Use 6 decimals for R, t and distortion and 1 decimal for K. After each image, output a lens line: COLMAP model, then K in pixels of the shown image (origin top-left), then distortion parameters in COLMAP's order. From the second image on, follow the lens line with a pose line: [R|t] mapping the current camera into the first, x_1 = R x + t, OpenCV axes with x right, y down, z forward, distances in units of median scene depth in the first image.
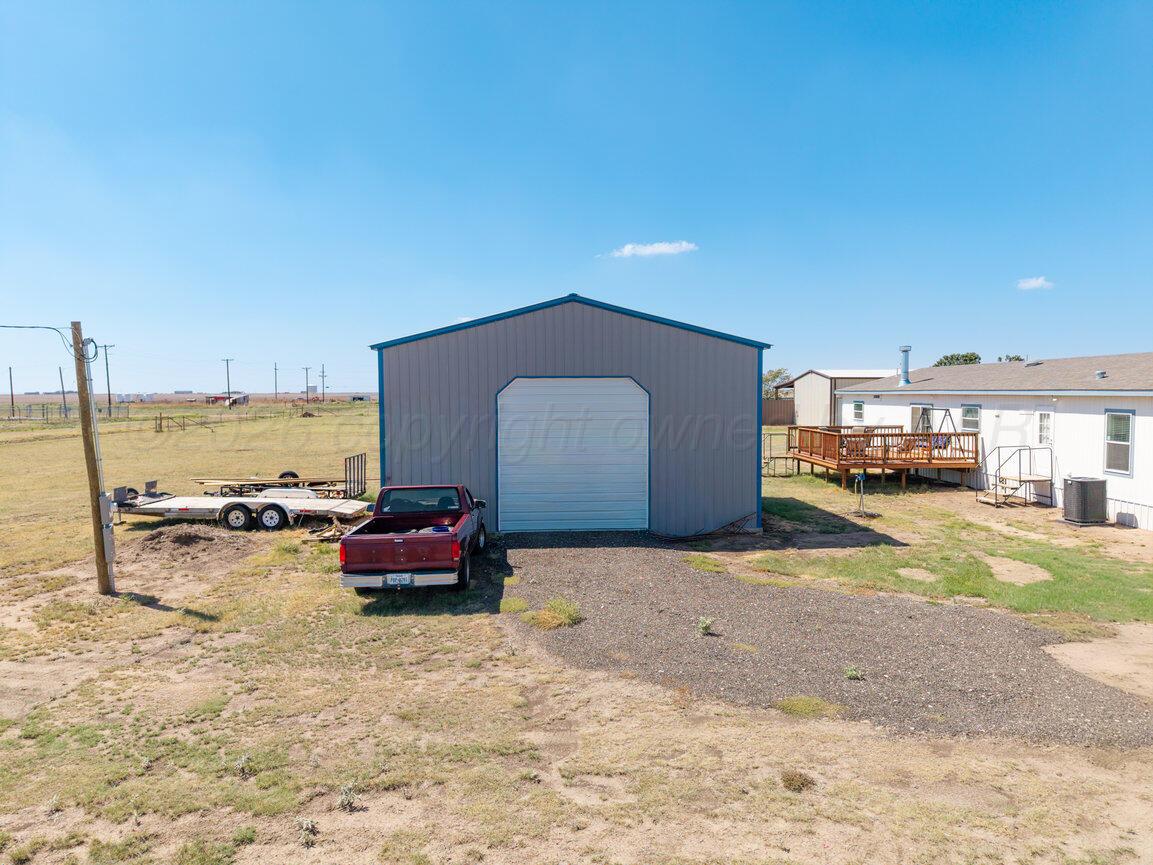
lens RADIAL K [[777.5, 0, 579.0], [0, 777.5, 431.3], [0, 0, 1]] dist [0.031821, -0.007751]
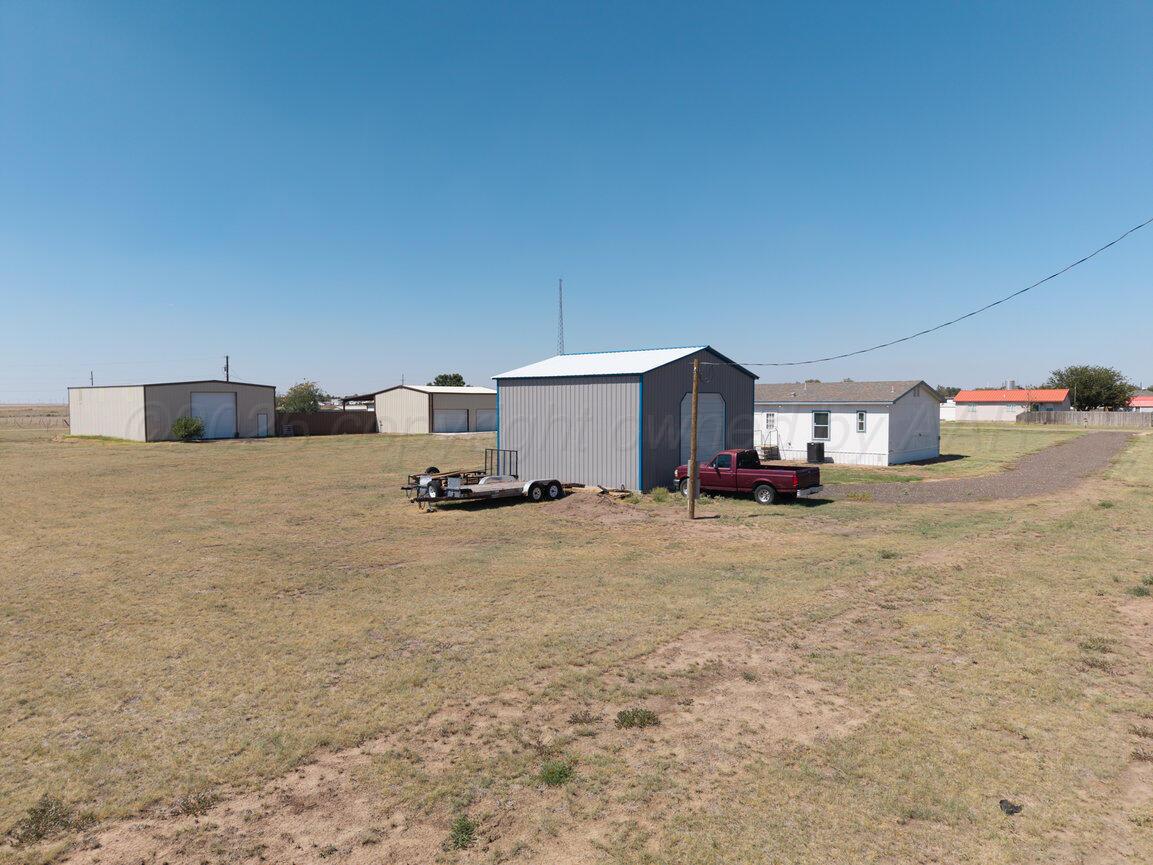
lens RADIAL K [[777.5, 0, 579.0], [0, 777.5, 431.3], [0, 0, 1]] dist [0.031821, -0.007751]
pose [[0.673196, -0.025080, 0.739038, -1.375778], [0.038081, 0.999274, -0.000777, 0.006575], [-0.738483, 0.028666, 0.673663, 0.026330]]
